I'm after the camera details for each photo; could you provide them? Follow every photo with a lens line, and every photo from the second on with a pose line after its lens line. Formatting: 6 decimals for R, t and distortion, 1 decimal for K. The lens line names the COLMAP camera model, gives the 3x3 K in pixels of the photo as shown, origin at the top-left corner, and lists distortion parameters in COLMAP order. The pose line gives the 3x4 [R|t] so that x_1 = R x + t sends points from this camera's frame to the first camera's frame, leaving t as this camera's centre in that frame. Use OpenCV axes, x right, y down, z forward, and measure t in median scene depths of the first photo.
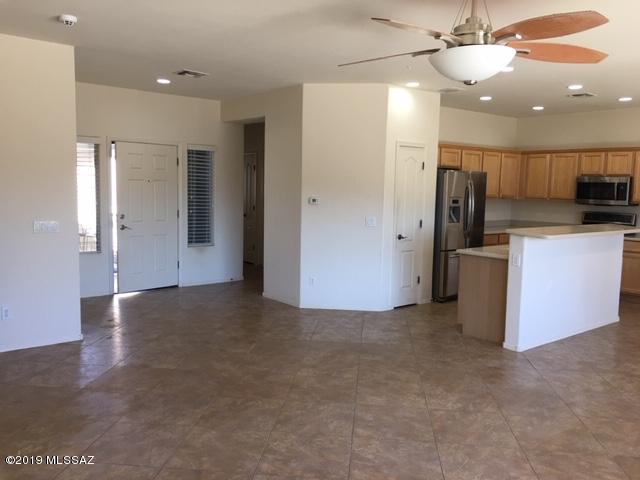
lens RADIAL K [[542.7, 0, 320.0], [0, 542.7, 240.0], [0, 0, 1]] dist [0.067410, -0.110530]
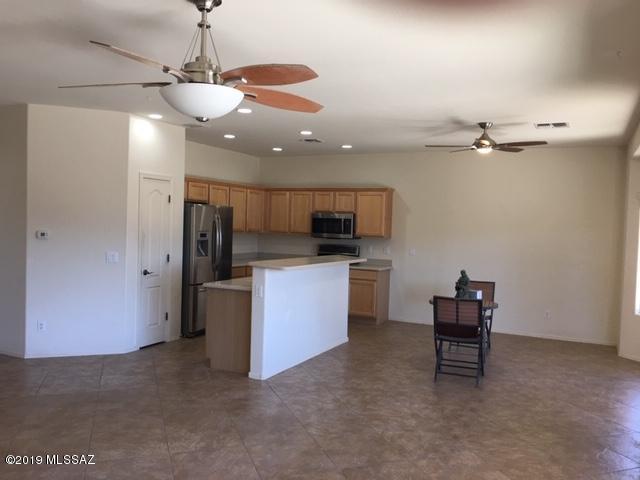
lens RADIAL K [[542.7, 0, 320.0], [0, 542.7, 240.0], [0, 0, 1]] dist [0.067410, -0.110530]
pose [[0.903965, -0.005968, 0.427565, 0.020538], [0.031822, 0.998069, -0.053345, -0.002151], [-0.426421, 0.061828, 0.902409, 0.004580]]
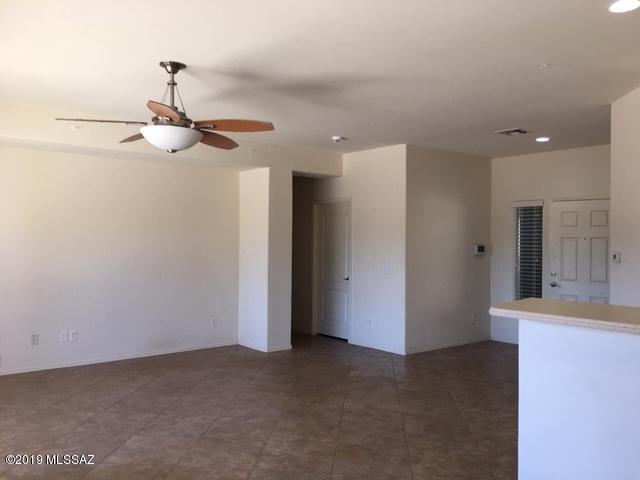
lens RADIAL K [[542.7, 0, 320.0], [0, 542.7, 240.0], [0, 0, 1]] dist [0.067410, -0.110530]
pose [[0.007910, -0.026919, -0.999606, 0.894655], [-0.109831, 0.993566, -0.027625, -0.038861], [0.993919, 0.110006, 0.004903, 0.751662]]
